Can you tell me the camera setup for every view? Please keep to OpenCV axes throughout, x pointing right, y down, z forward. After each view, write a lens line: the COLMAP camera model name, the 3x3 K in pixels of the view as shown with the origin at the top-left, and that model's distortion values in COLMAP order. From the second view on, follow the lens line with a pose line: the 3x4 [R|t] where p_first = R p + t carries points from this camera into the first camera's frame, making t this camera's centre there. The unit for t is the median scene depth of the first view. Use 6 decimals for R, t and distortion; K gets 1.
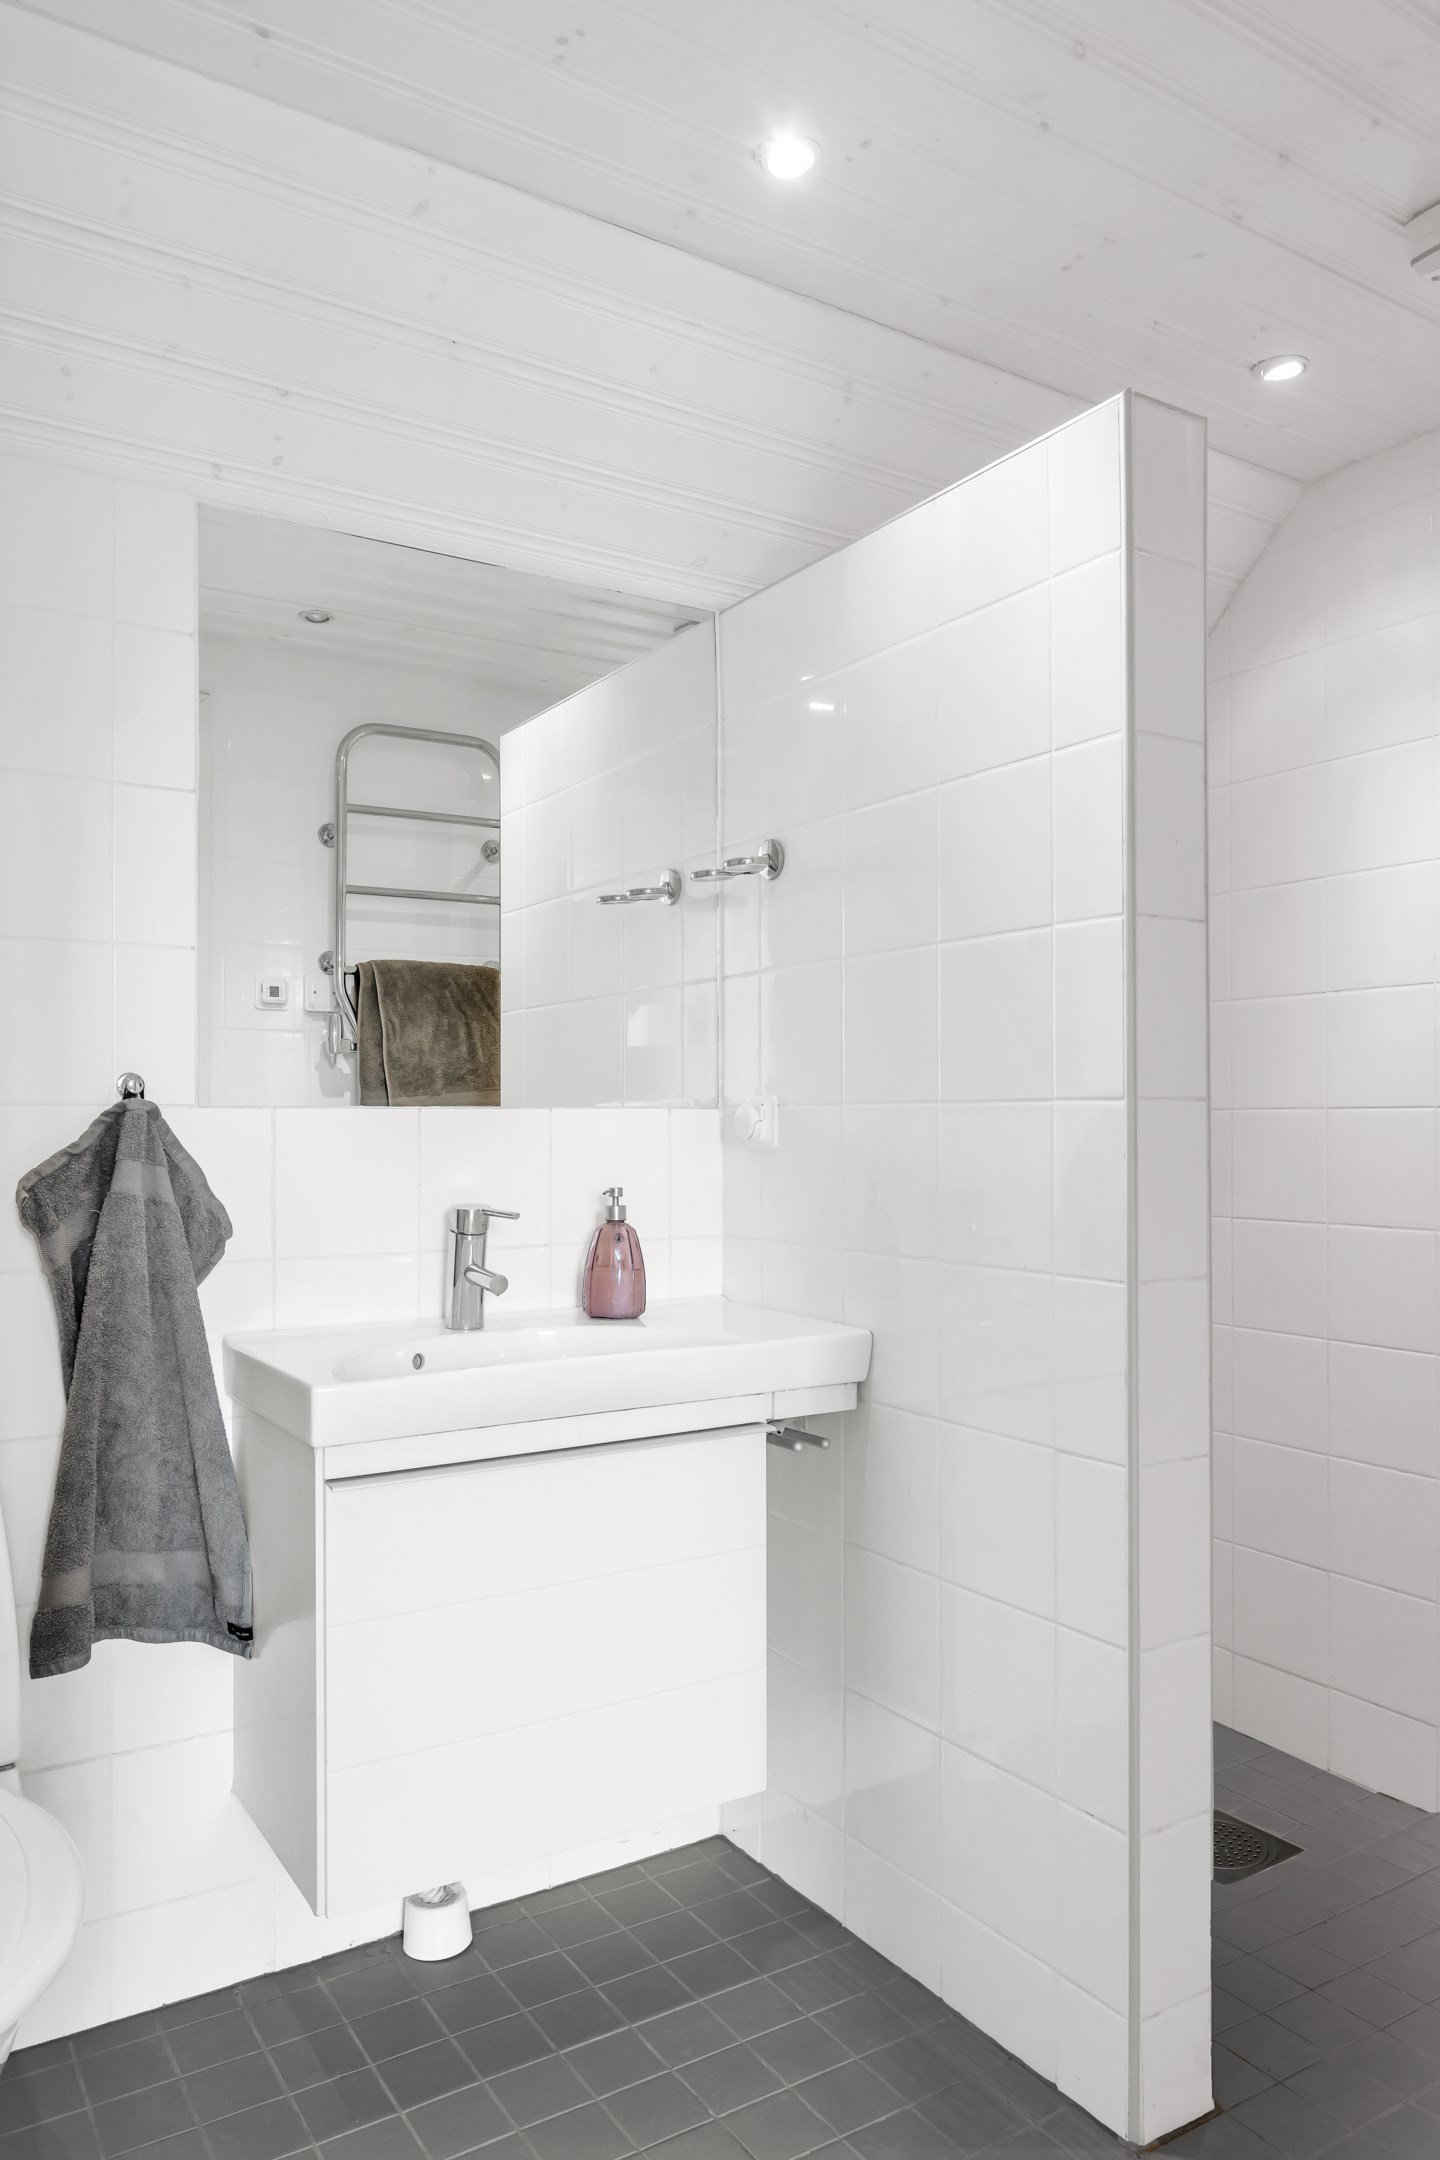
lens RADIAL K [[1495.9, 0, 721.0], [0, 1495.9, 1090.4], [0, 0, 1]] dist [0.003802, 0.005877]
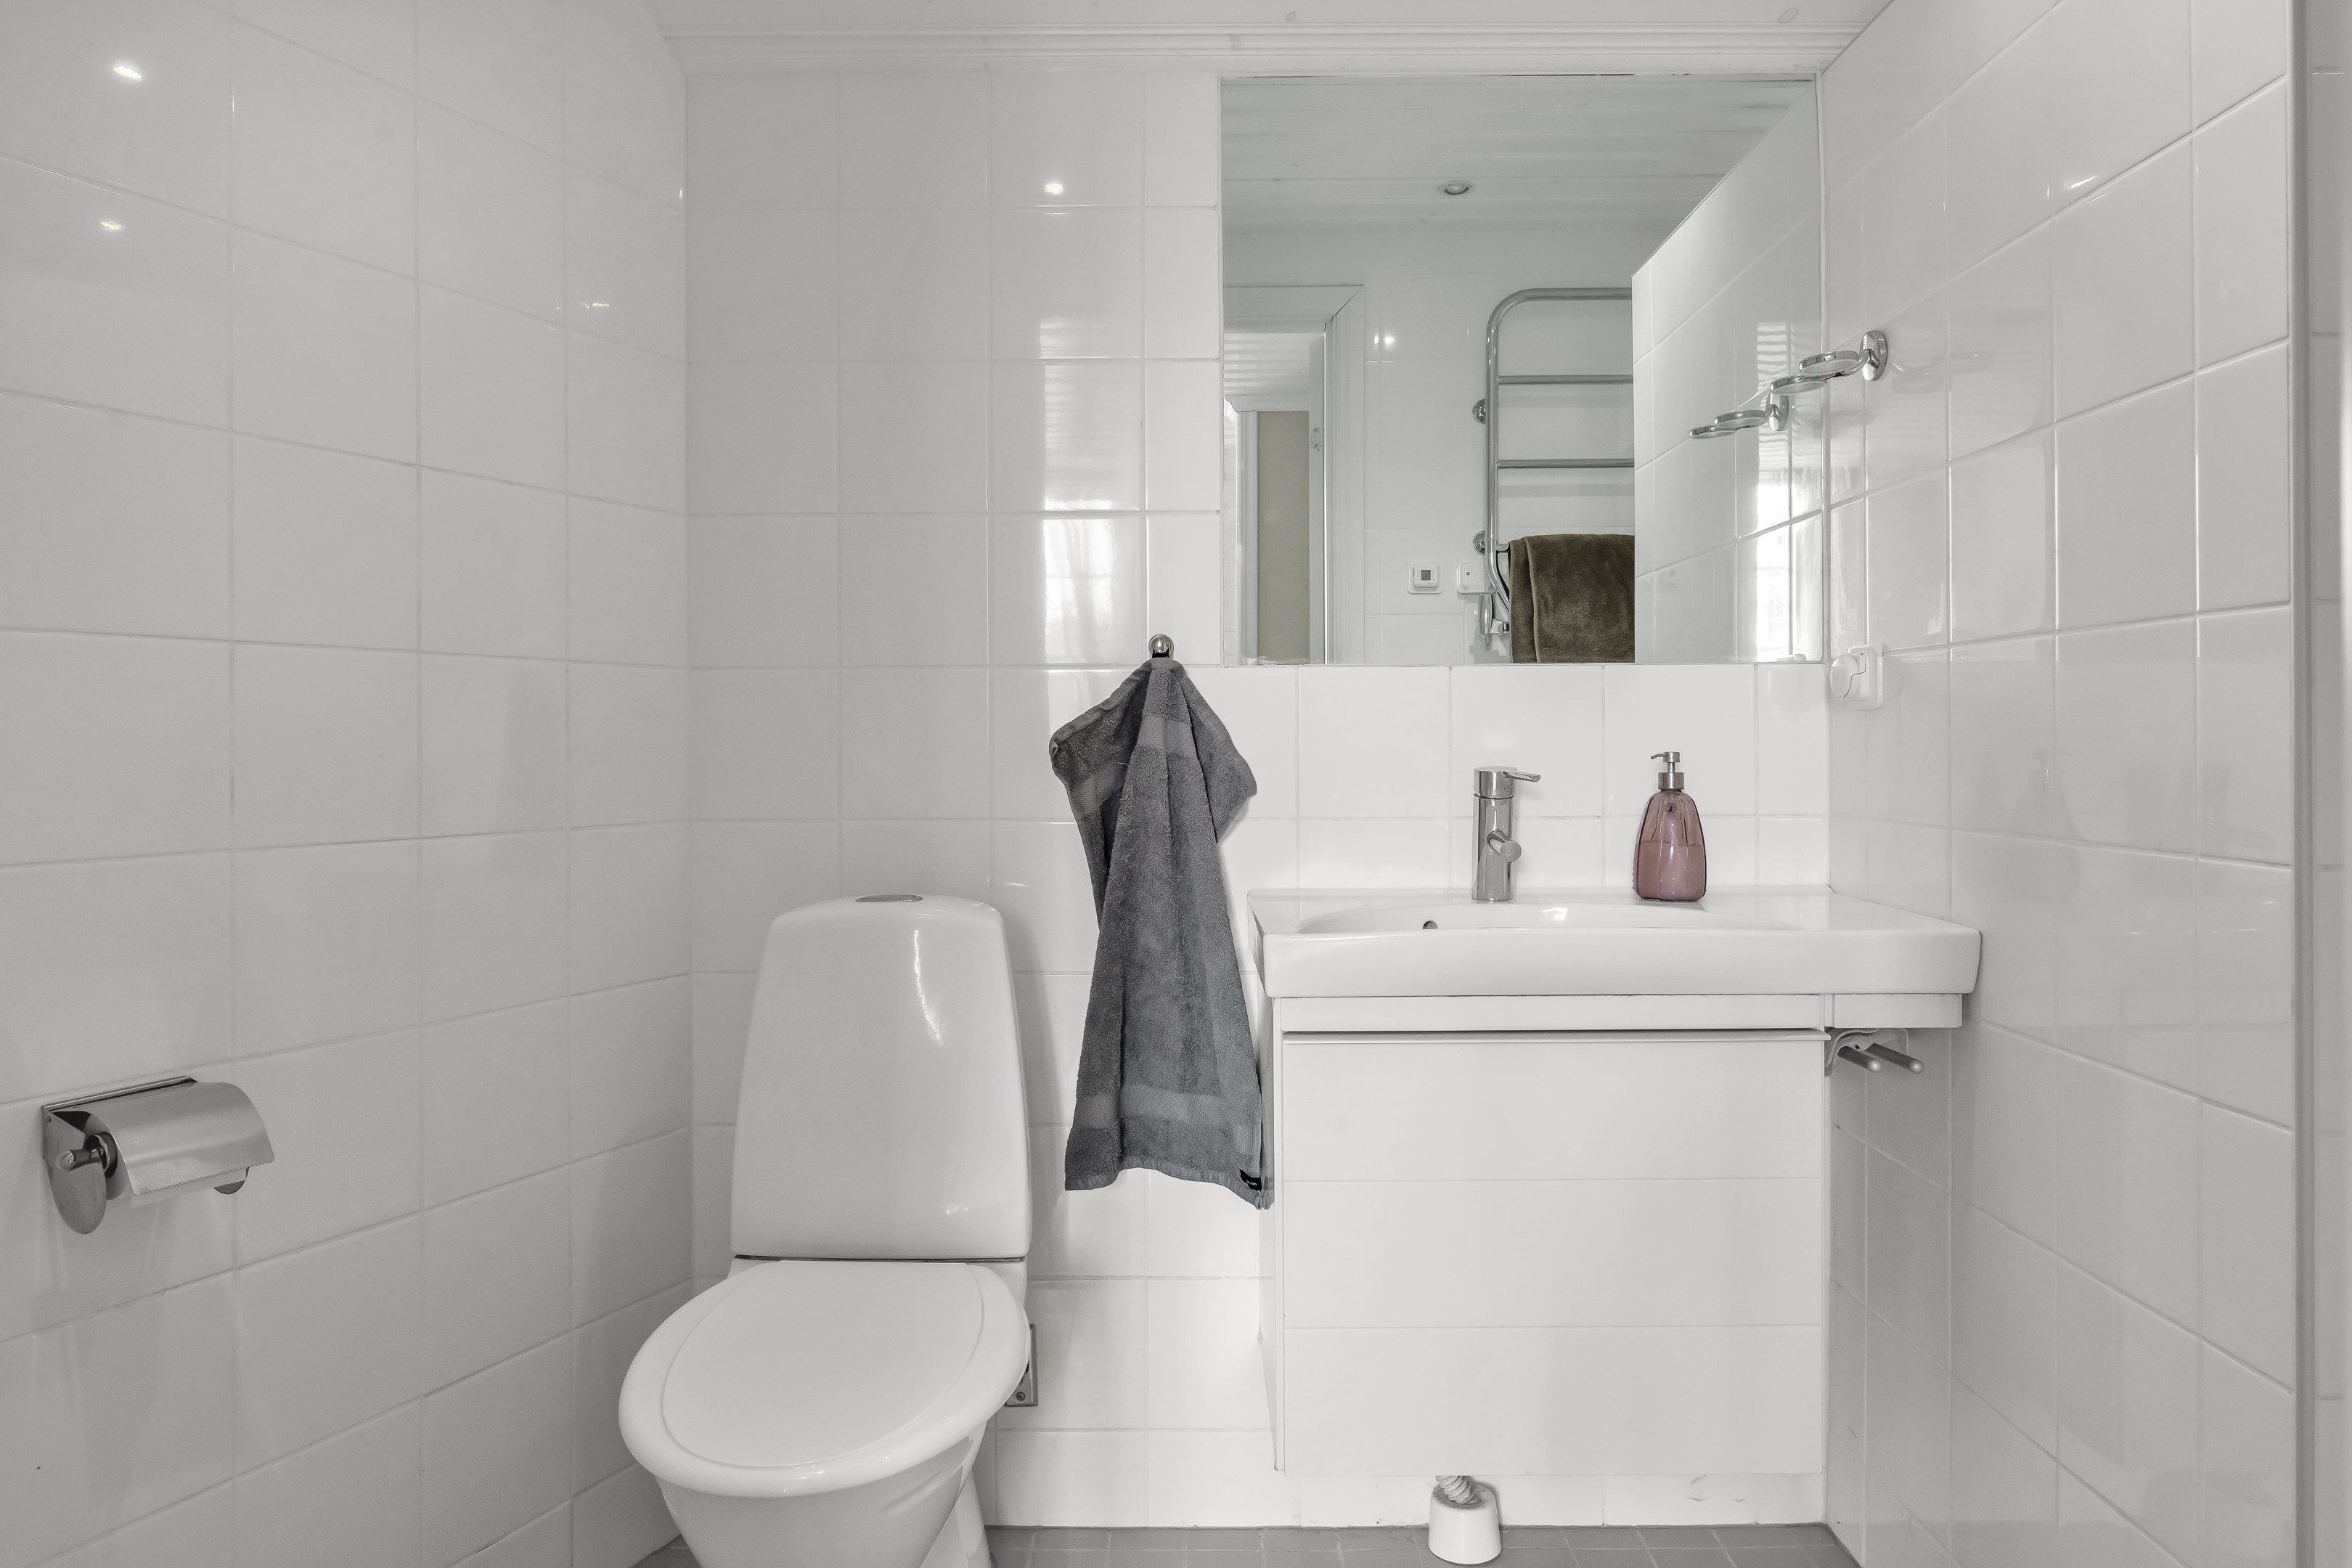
lens RADIAL K [[1512.7, 0, 1185.3], [0, 1512.7, 722.3], [0, 0, 1]] dist [0.000809, 0.003363]
pose [[0.843071, -0.009486, -0.537718, 0.181369], [0.014394, 0.999884, 0.004929, 0.042619], [0.537609, -0.011895, 0.843110, 0.108604]]
